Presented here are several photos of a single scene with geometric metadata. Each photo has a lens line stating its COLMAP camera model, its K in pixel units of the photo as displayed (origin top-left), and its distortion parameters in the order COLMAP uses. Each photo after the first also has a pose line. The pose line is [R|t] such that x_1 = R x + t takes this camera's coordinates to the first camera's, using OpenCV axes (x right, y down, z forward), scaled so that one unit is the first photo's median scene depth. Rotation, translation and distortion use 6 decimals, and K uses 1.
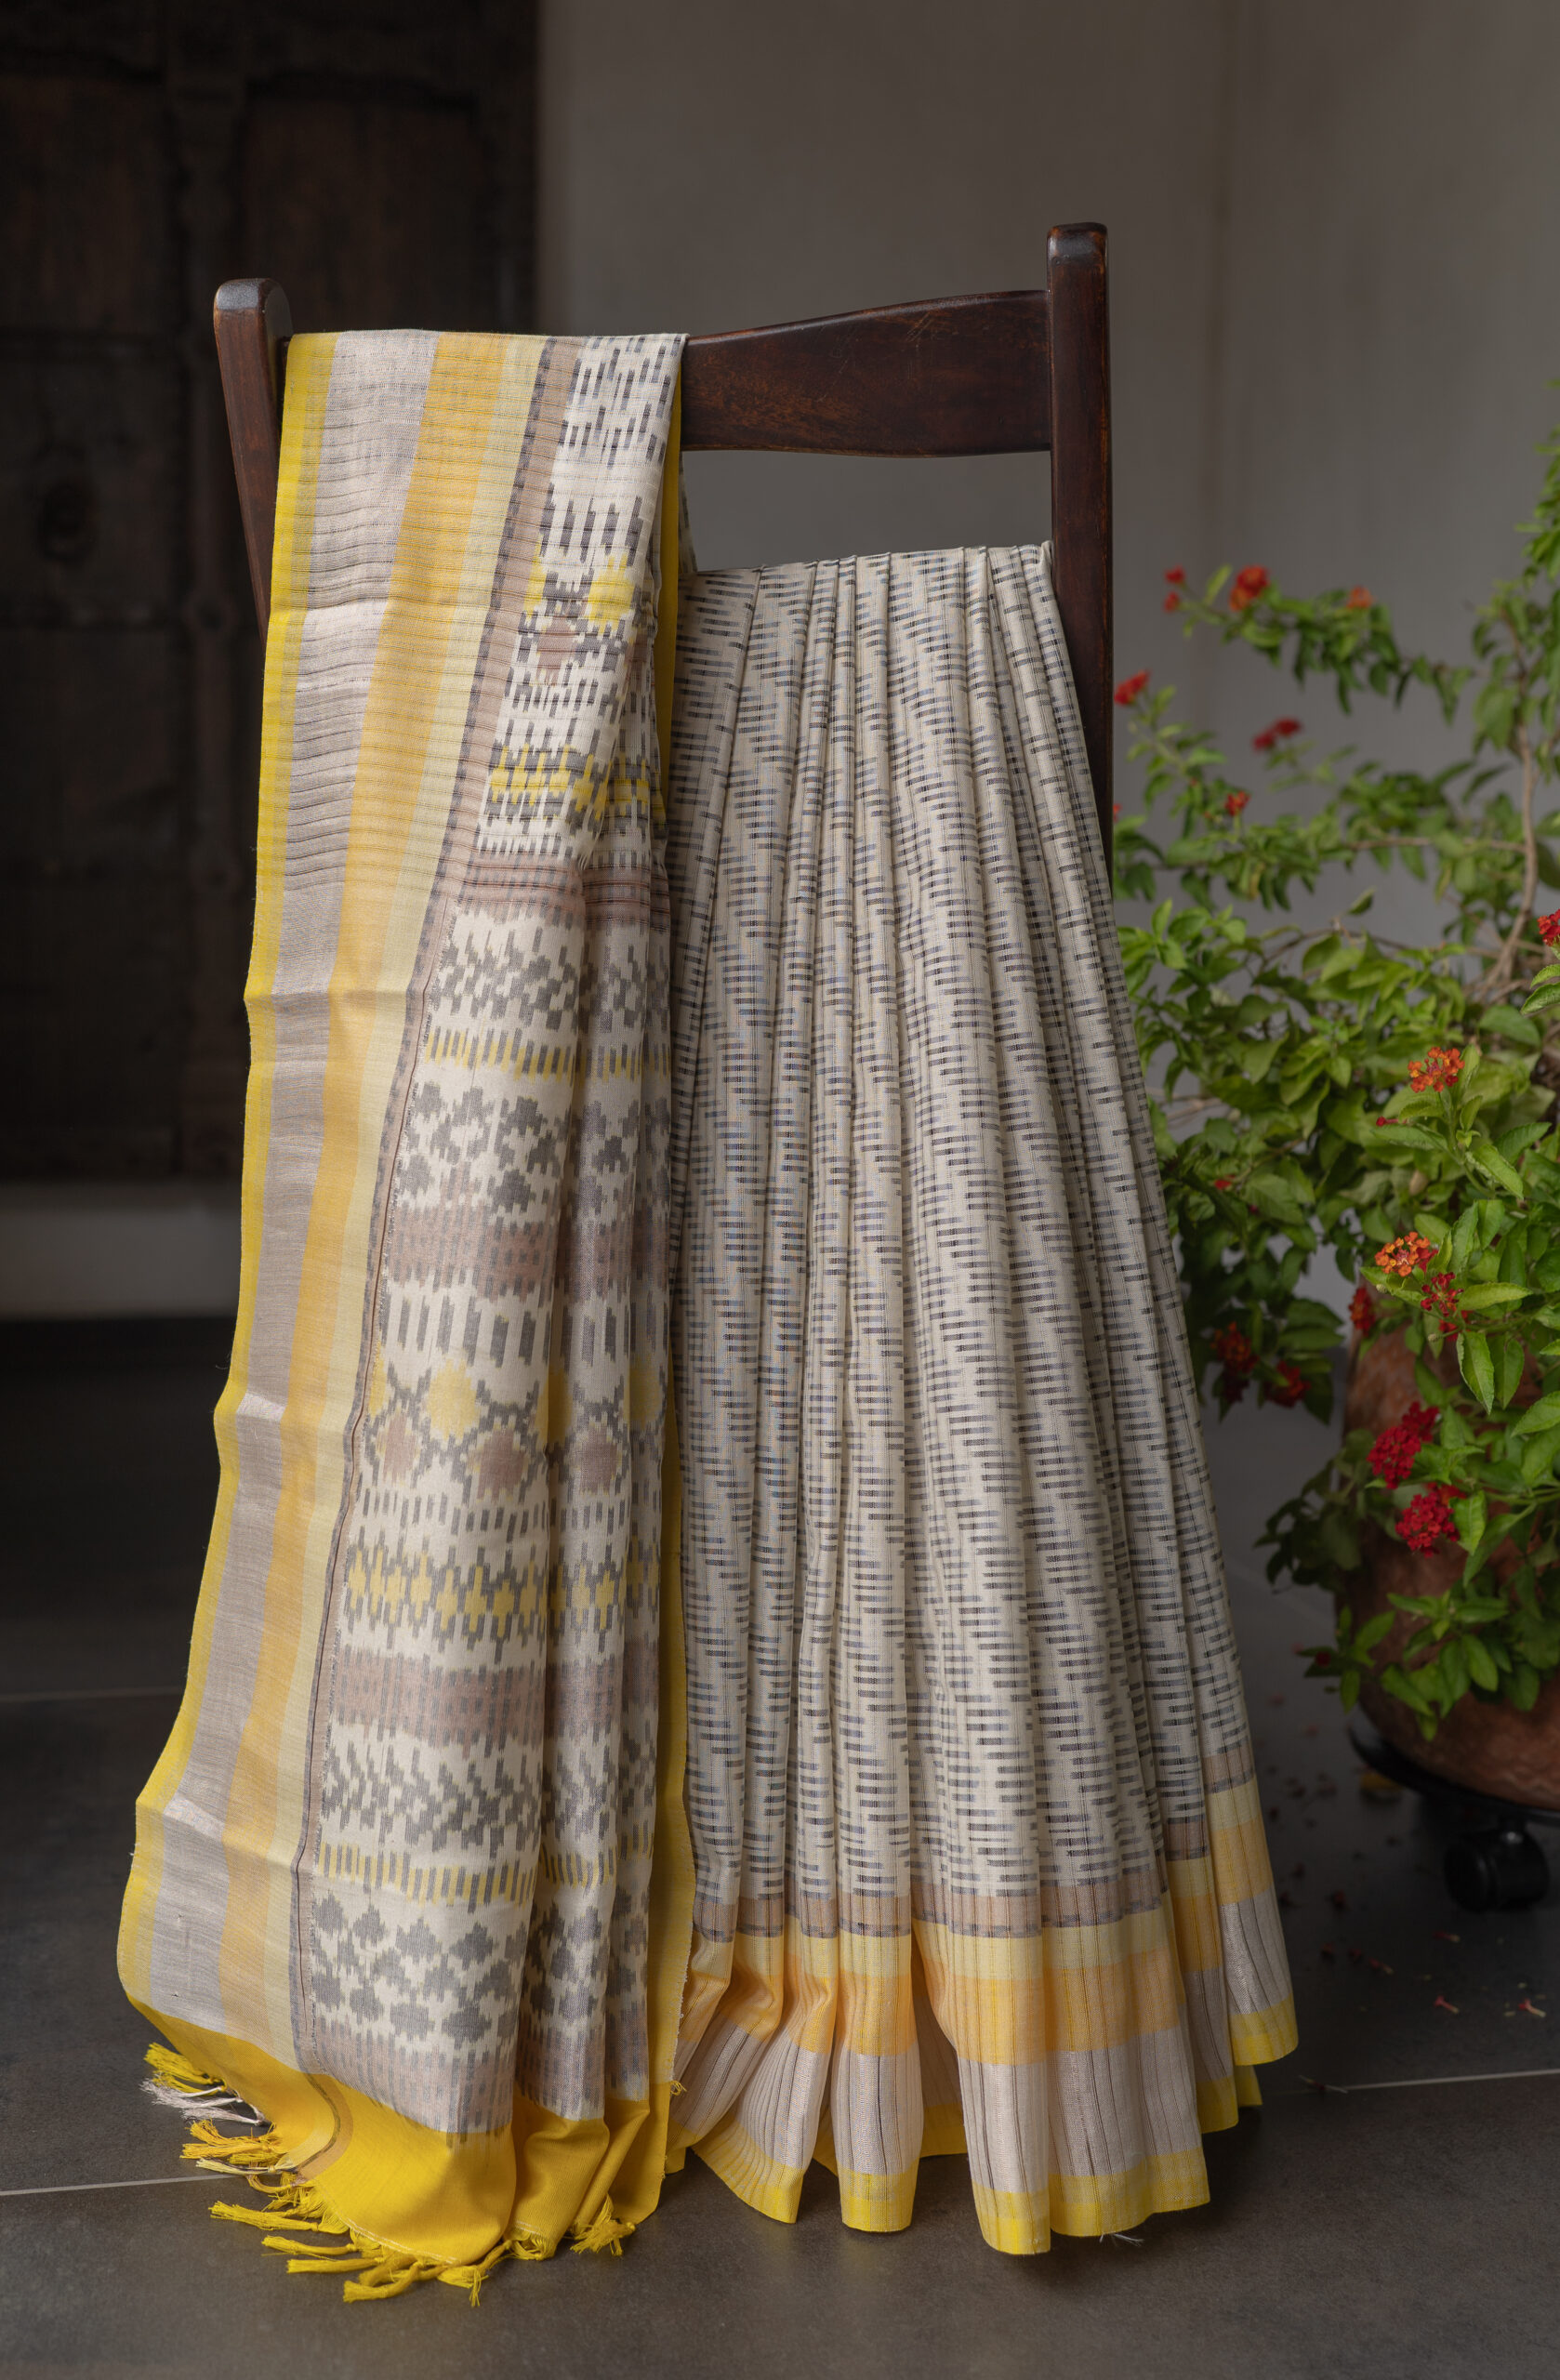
lens RADIAL K [[2615.5, 0, 643.2], [0, 2615.5, 1200.8], [0, 0, 1]] dist [0.020814, 0.000000]
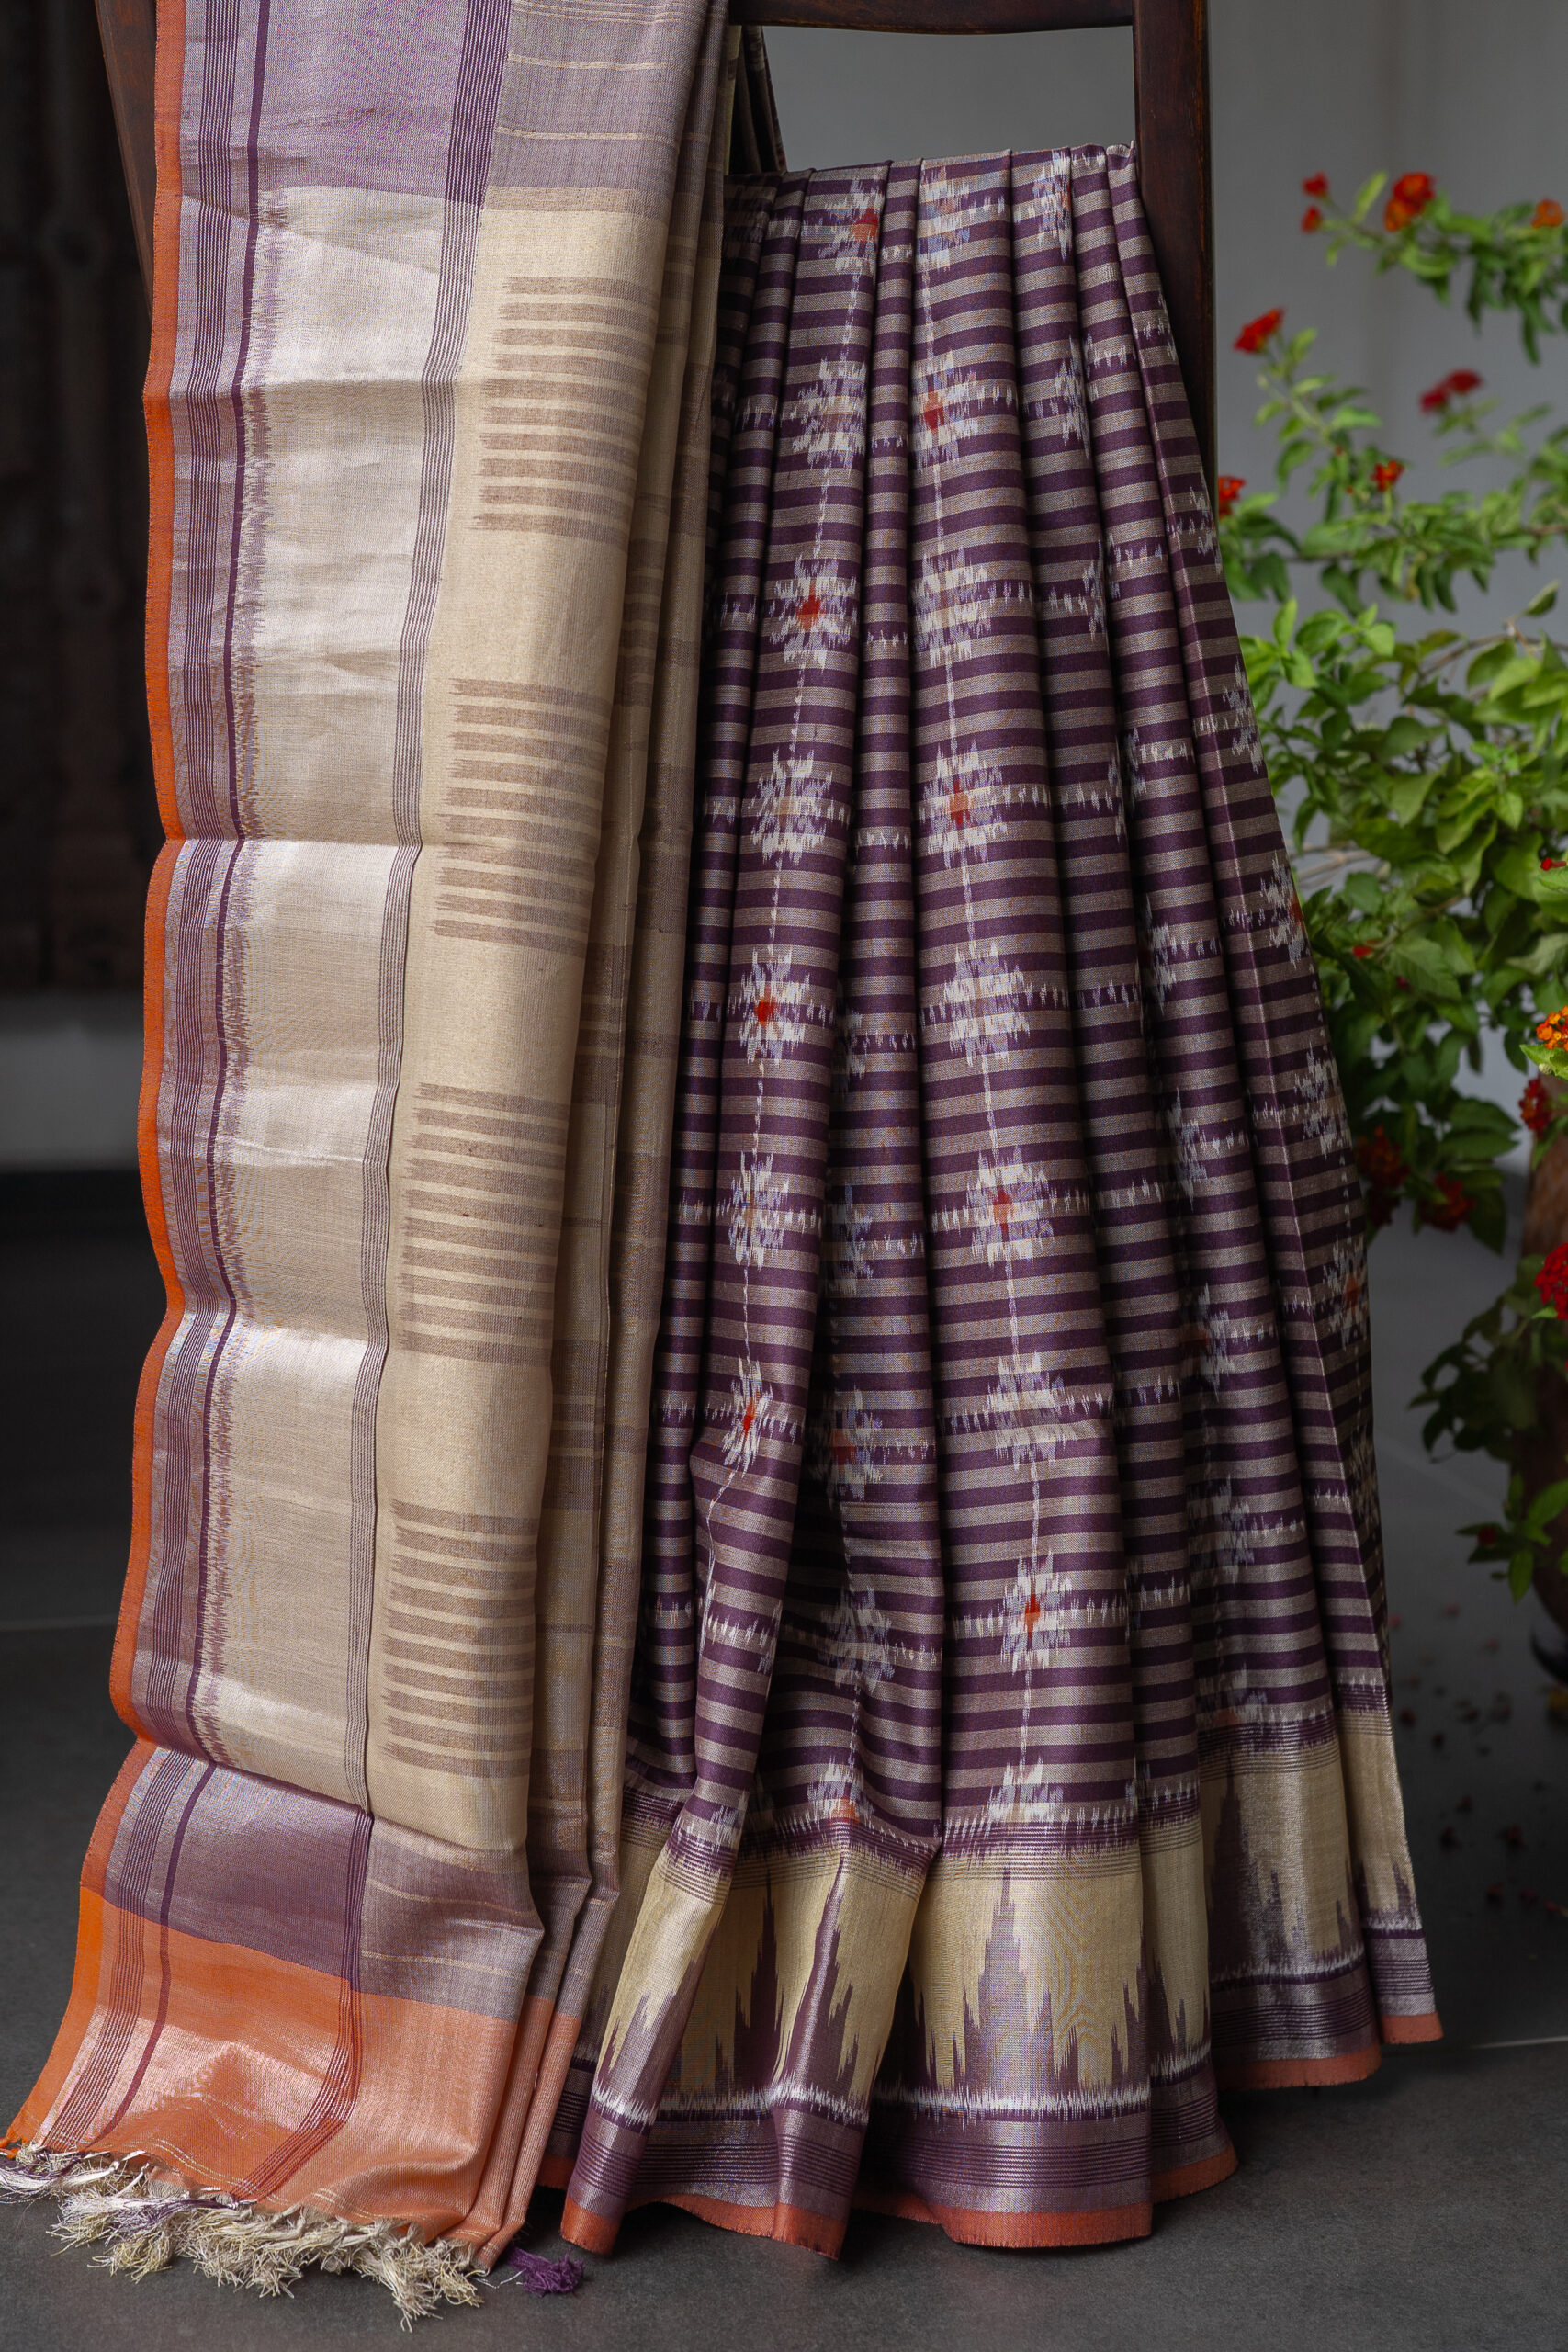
lens RADIAL K [[3496.1, 0, 781.5], [0, 3496.1, 1212.6], [0, 0, 1]] dist [0.013217, 0.000000]
pose [[0.999444, -0.012322, 0.030986, 0.008478], [0.010809, 0.998763, 0.048539, 0.018672], [-0.031545, -0.048177, 0.998341, -0.065680]]
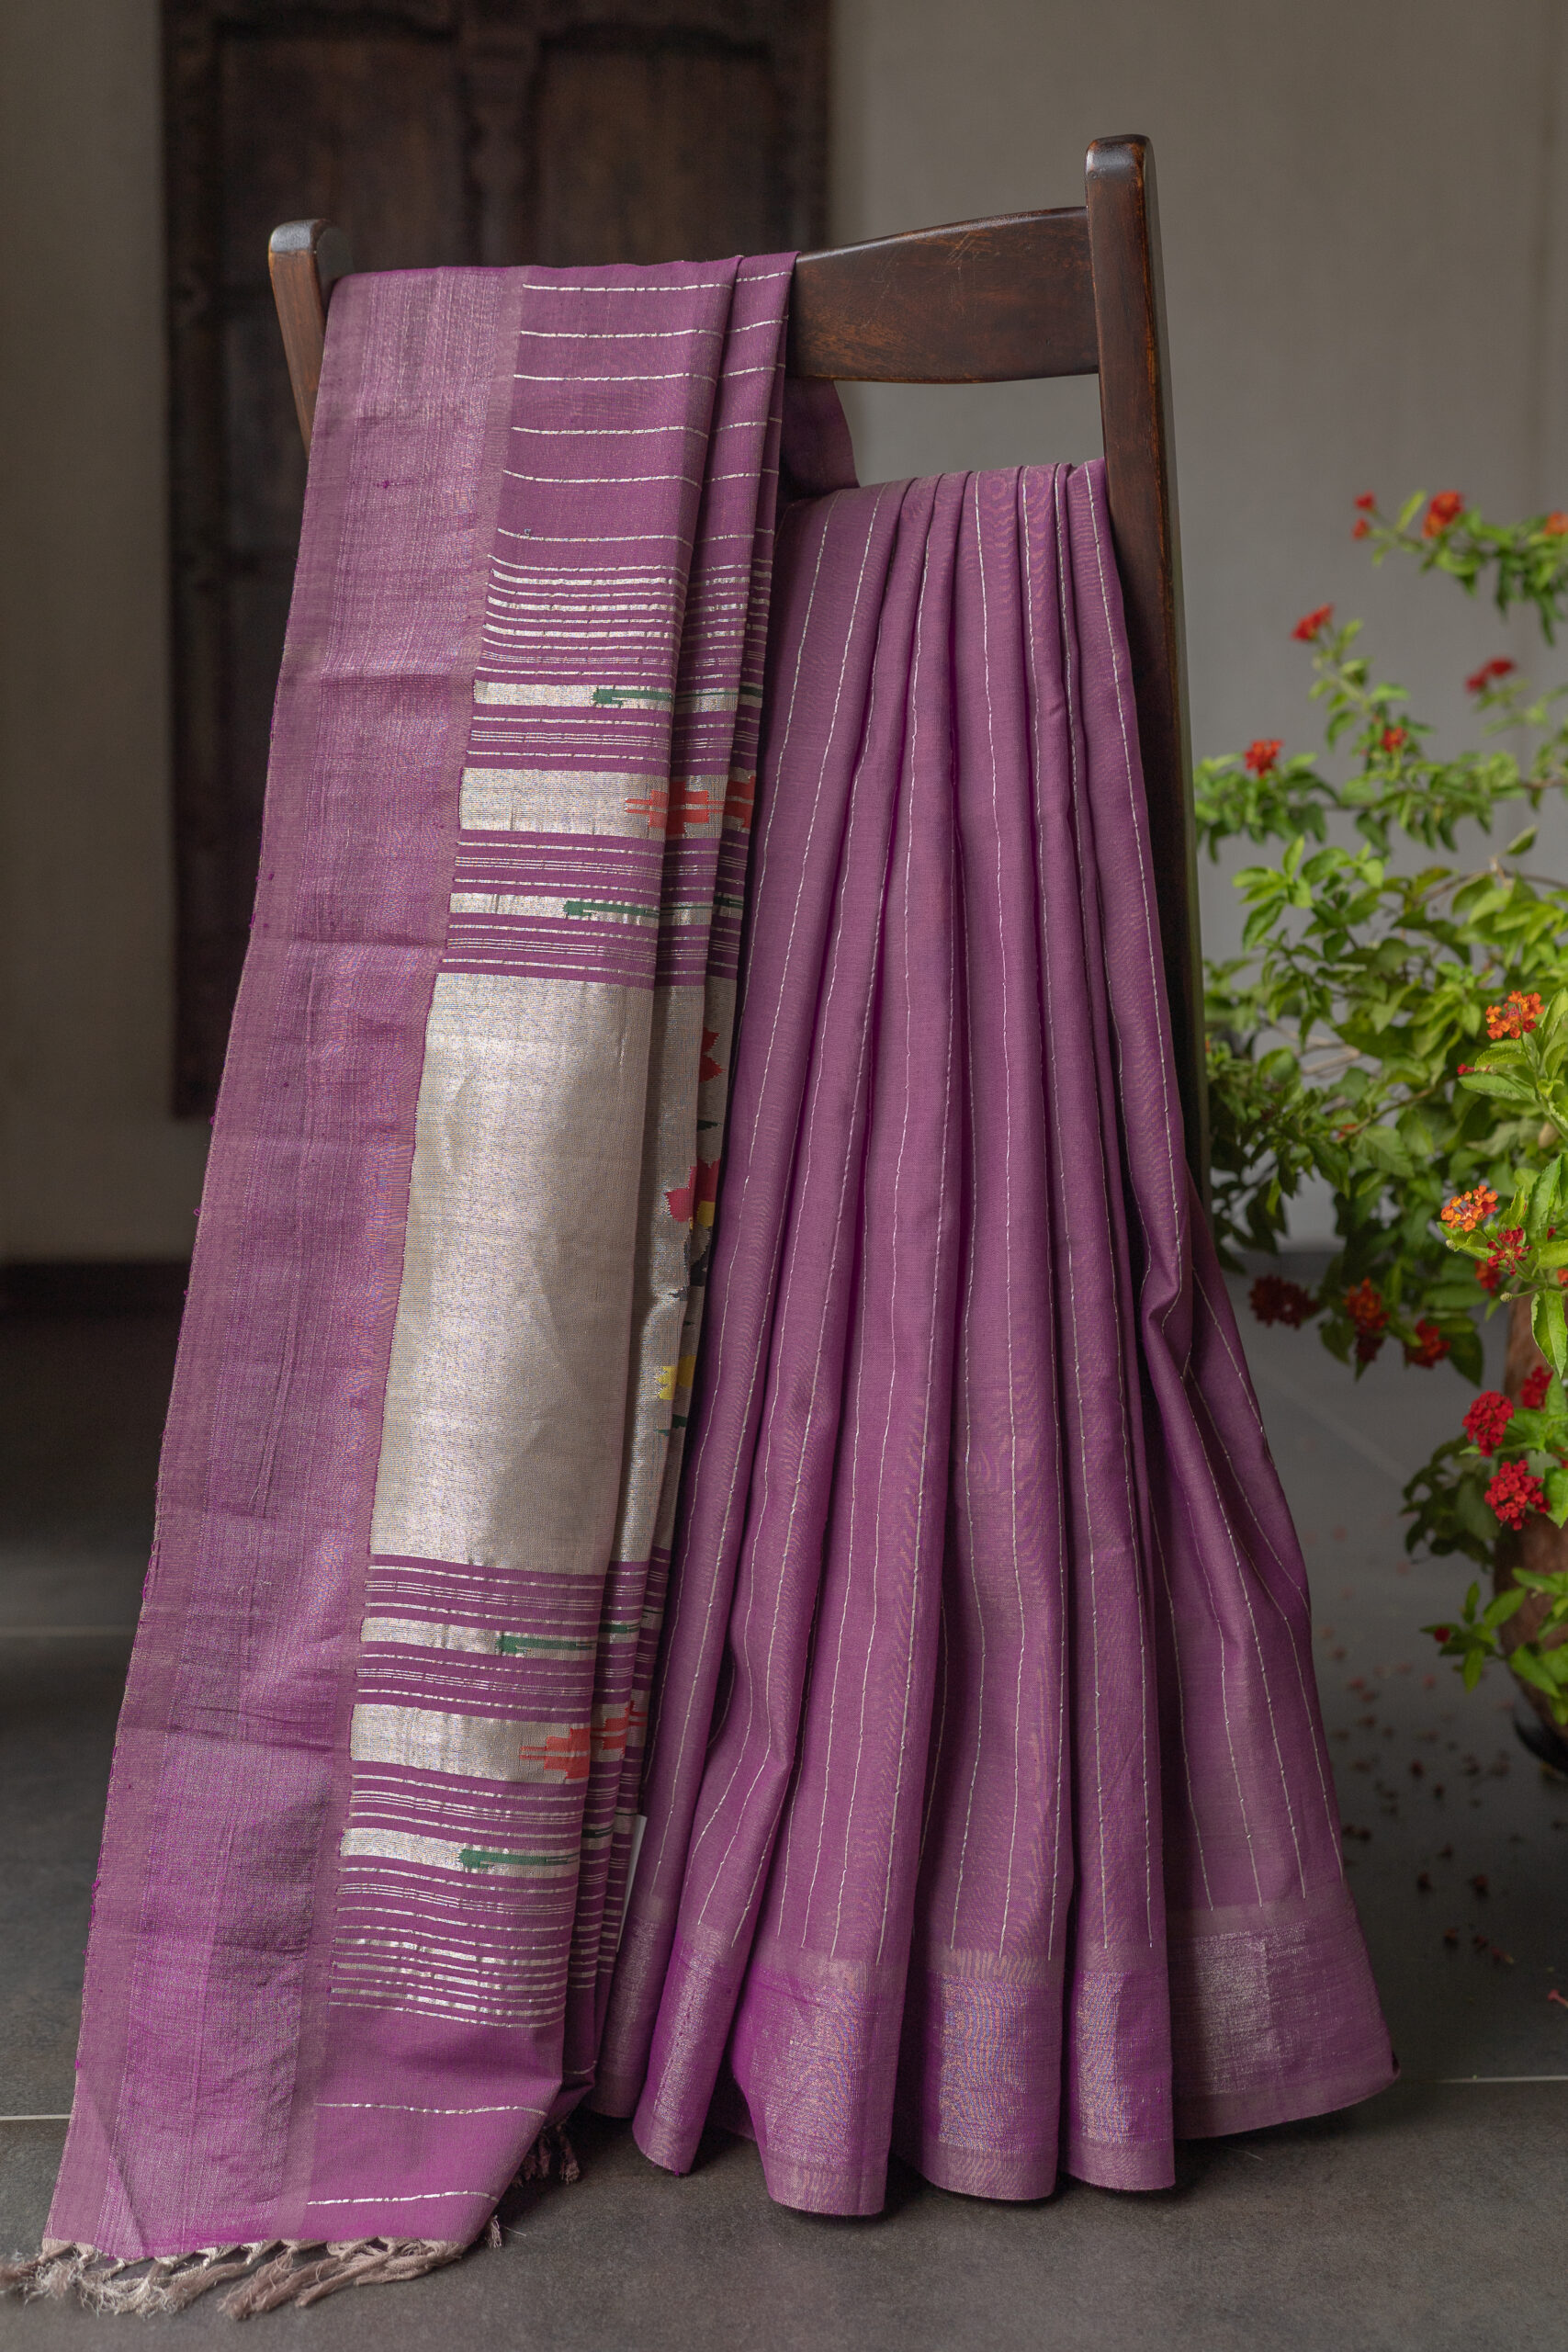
lens RADIAL K [[2618.4, 0, 767.6], [0, 2618.4, 1150.7], [0, 0, 1]] dist [0.015135, 0.000000]
pose [[0.993033, 0.011346, -0.117285, 0.120170], [-0.011488, 0.999934, -0.000538, 0.002190], [0.117271, 0.001882, 0.993098, 0.020928]]
